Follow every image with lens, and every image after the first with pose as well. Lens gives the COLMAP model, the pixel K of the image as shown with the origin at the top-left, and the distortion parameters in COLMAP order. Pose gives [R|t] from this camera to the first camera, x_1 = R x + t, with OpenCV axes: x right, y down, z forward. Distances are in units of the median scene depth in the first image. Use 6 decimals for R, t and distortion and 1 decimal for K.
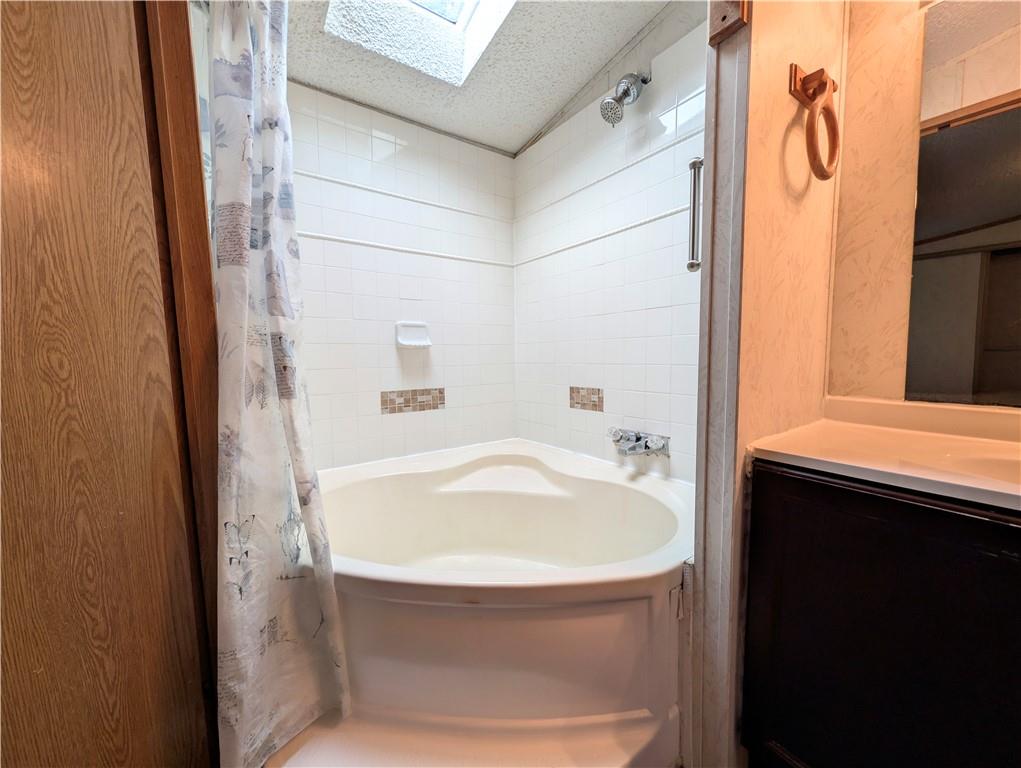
lens RADIAL K [[394.6, 0, 508.7], [0, 394.6, 385.4], [0, 0, 1]] dist [0.002514, 0.000275]
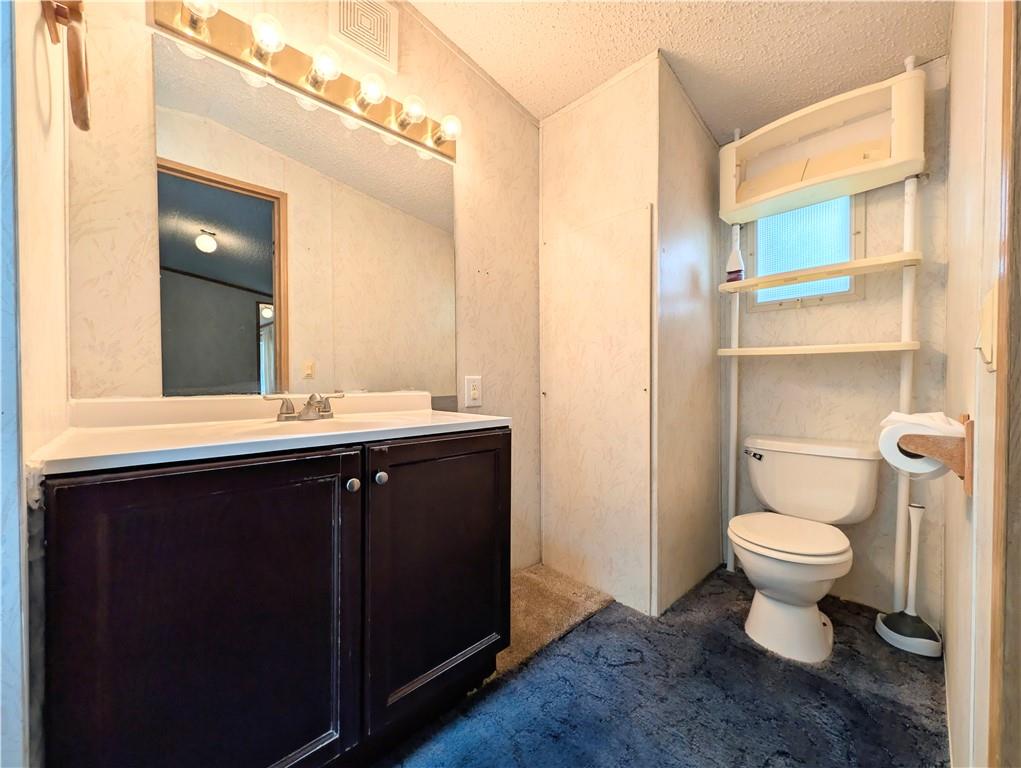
lens RADIAL K [[394.6, 0, 507.6], [0, 394.6, 385.4], [0, 0, 1]] dist [0.002514, 0.000275]
pose [[-0.152531, 0.012792, 0.988216, -0.132399], [0.097286, 0.995254, 0.002133, 0.088093], [-0.983499, 0.096465, -0.153052, 0.266374]]
